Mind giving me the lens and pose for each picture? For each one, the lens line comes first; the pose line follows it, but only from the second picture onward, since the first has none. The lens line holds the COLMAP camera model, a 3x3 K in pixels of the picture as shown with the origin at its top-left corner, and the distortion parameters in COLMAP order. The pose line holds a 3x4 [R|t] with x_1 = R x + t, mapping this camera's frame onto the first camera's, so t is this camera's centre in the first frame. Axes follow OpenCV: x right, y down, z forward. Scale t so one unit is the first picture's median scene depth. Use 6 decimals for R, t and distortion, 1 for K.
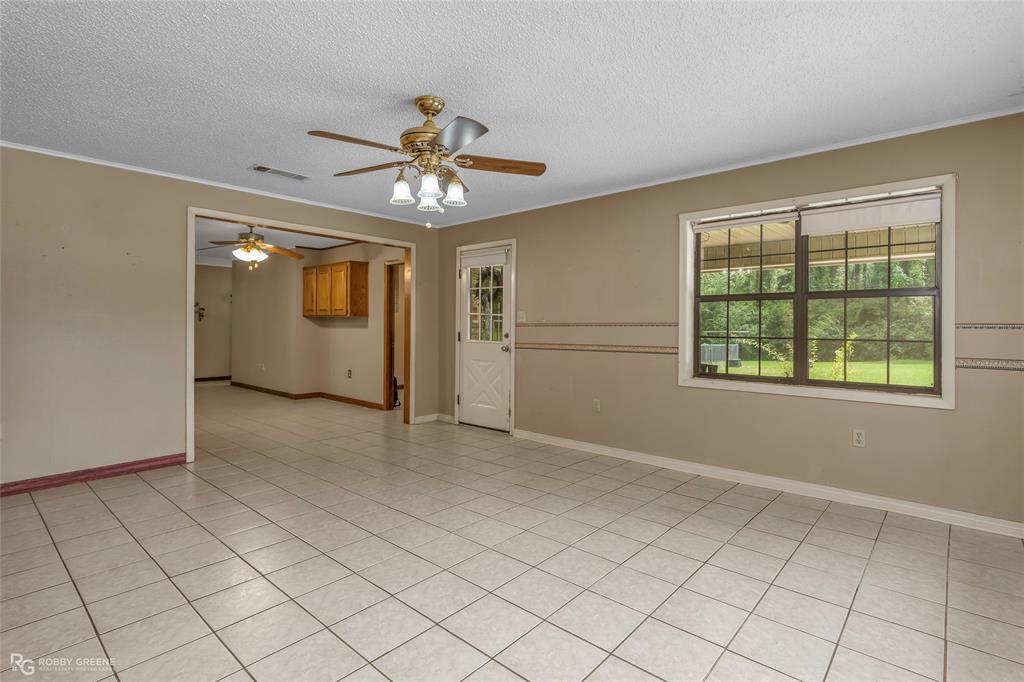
lens RADIAL K [[495.6, 0, 516.2], [0, 495.6, 327.4], [0, 0, 1]] dist [-0.002205, -0.000198]
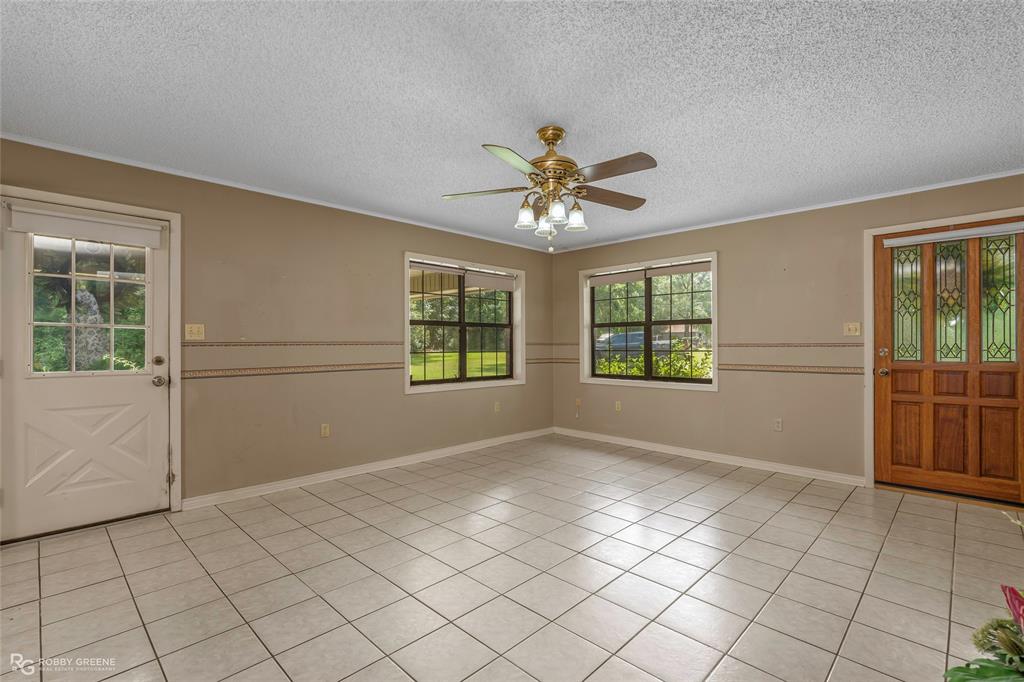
lens RADIAL K [[470.4, 0, 512.0], [0, 470.4, 341.0], [0, 0, 1]] dist [0.000484, -0.000058]
pose [[0.055003, -0.001934, 0.998484, -0.720782], [-0.001677, 0.999997, 0.002029, -0.012986], [-0.998485, -0.001786, 0.055000, 0.615950]]
